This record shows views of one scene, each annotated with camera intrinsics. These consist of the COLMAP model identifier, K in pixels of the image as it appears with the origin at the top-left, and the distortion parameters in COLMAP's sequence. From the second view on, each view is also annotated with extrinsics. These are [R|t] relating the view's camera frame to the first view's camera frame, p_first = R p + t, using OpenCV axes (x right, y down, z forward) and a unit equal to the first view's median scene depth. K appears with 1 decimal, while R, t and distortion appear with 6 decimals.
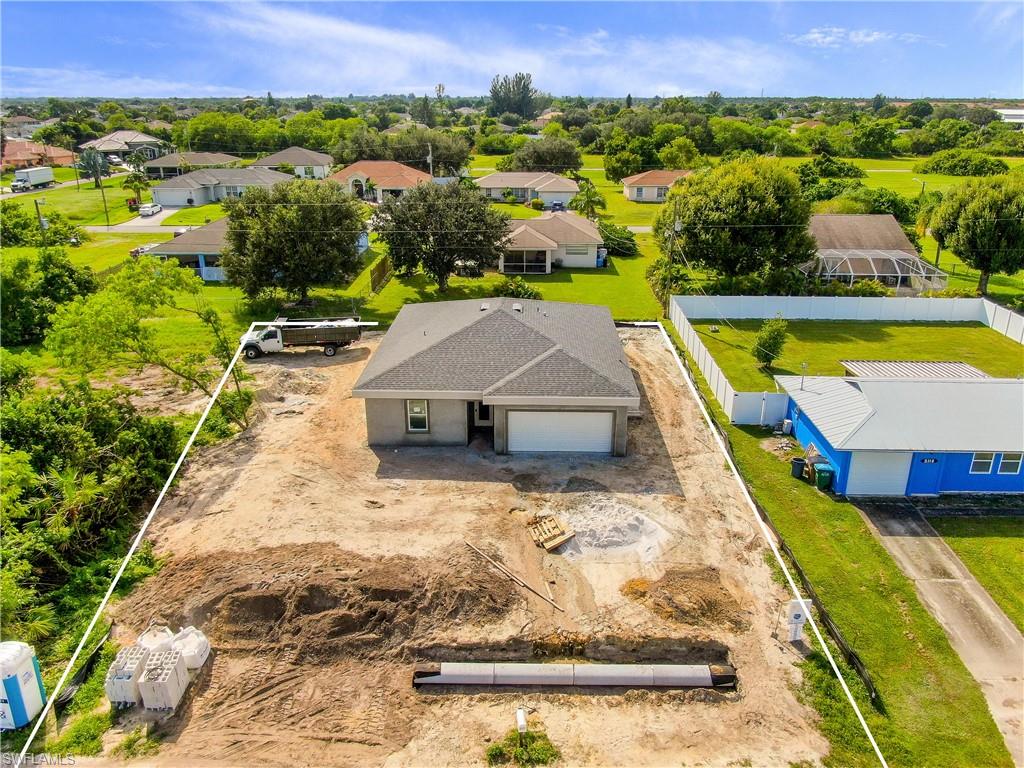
lens RADIAL K [[763.8, 0, 512.0], [0, 763.8, 384.0], [0, 0, 1]] dist [-0.007868, -0.000748]
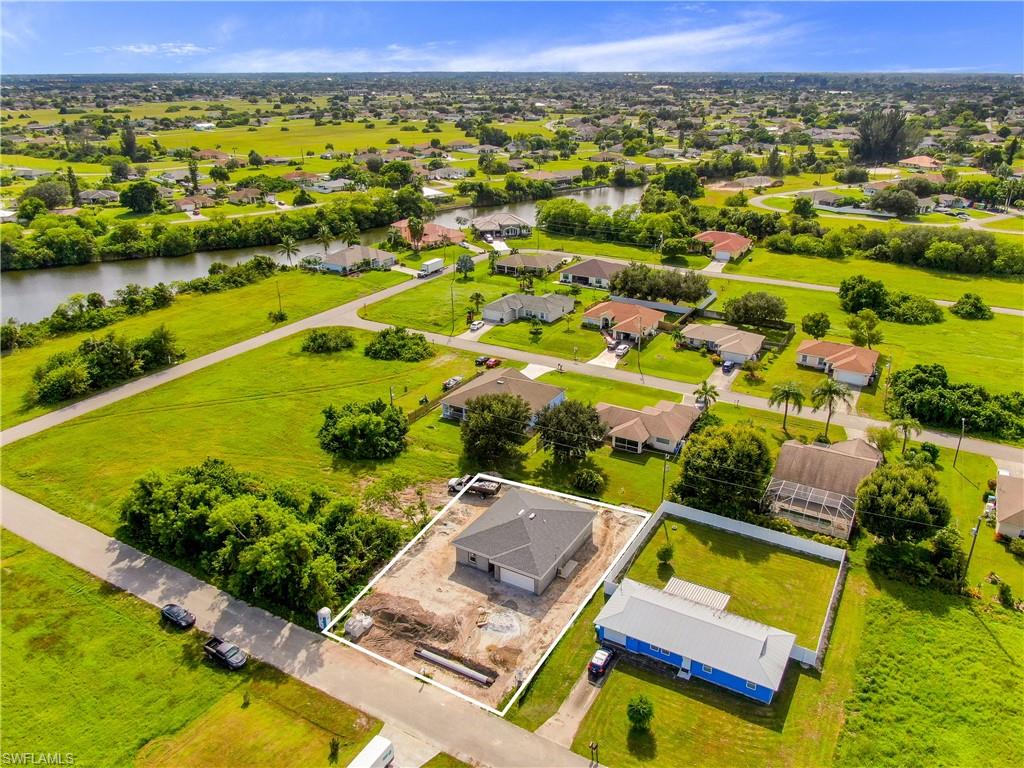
lens RADIAL K [[750.5, 0, 512.0], [0, 750.5, 384.0], [0, 0, 1]] dist [-0.015357, -0.004393]
pose [[0.875059, 0.179258, -0.449599, 1.251810], [-0.160514, 0.983799, 0.079836, -0.921386], [0.456626, 0.002306, 0.889656, -1.468234]]
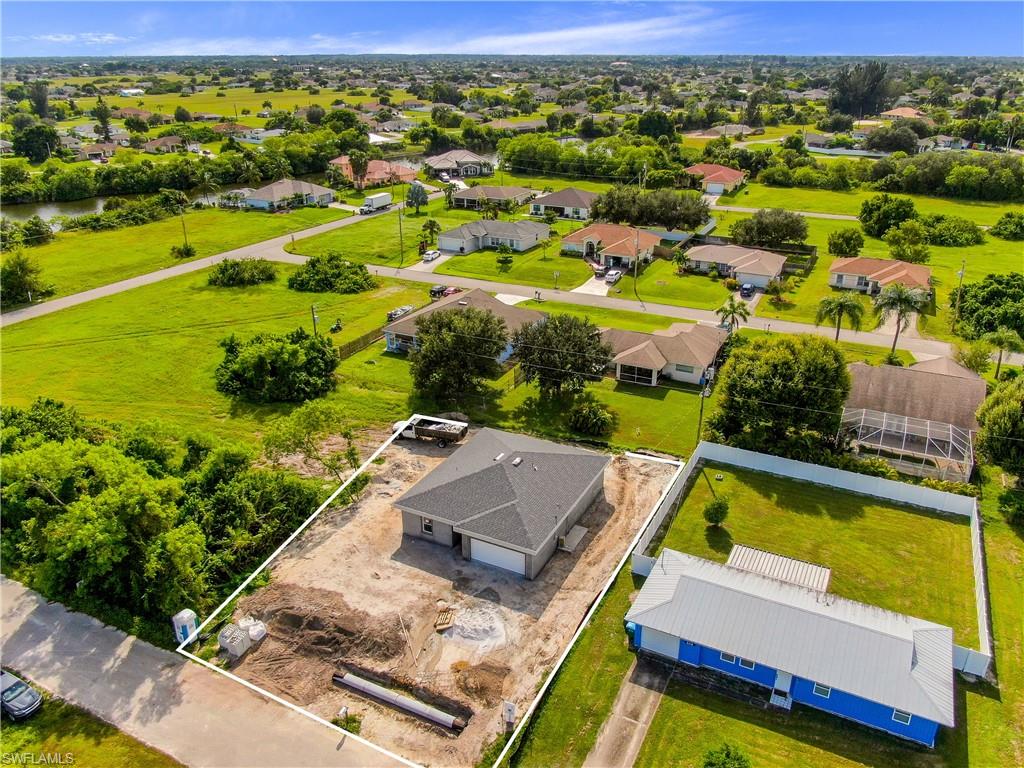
lens RADIAL K [[763.8, 0, 512.0], [0, 763.8, 384.0], [0, 0, 1]] dist [-0.007868, -0.000748]
pose [[0.900847, 0.166692, -0.400858, 0.814669], [-0.145442, 0.985870, 0.083112, -0.524685], [0.409048, -0.016570, 0.912362, -0.568966]]
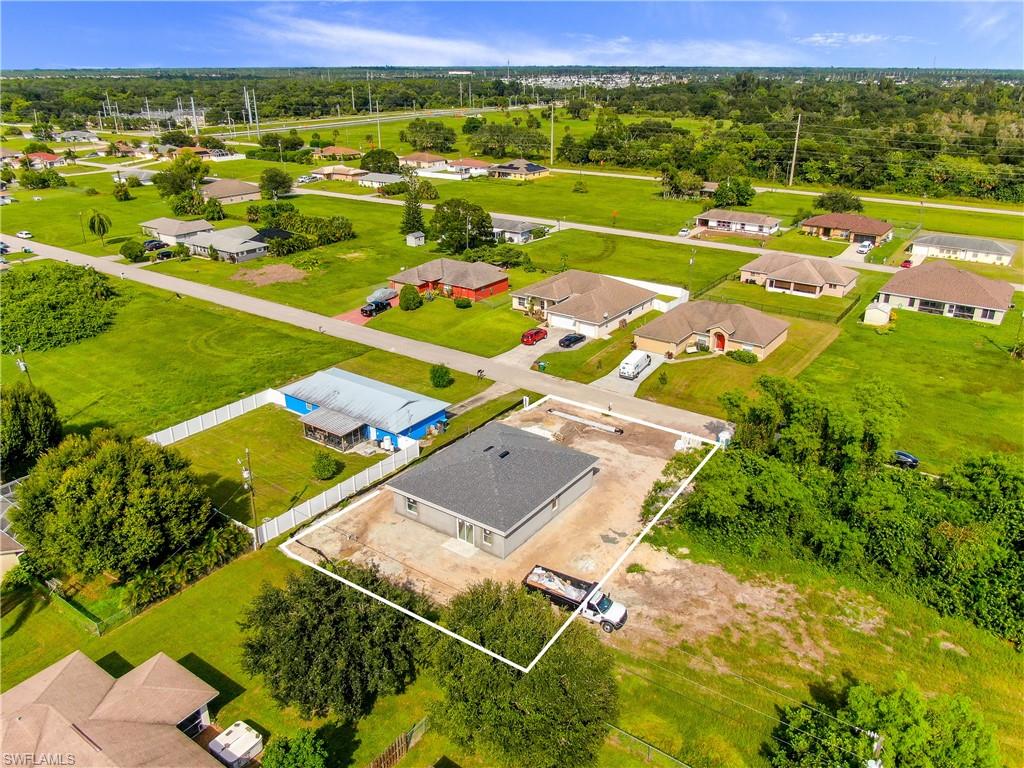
lens RADIAL K [[763.8, 0, 512.0], [0, 763.8, 384.0], [0, 0, 1]] dist [-0.007868, -0.000748]
pose [[-0.827367, -0.224613, 0.514795, -1.195024], [0.194119, 0.745720, 0.637353, -1.752014], [-0.527051, 0.627256, -0.573383, 2.543730]]
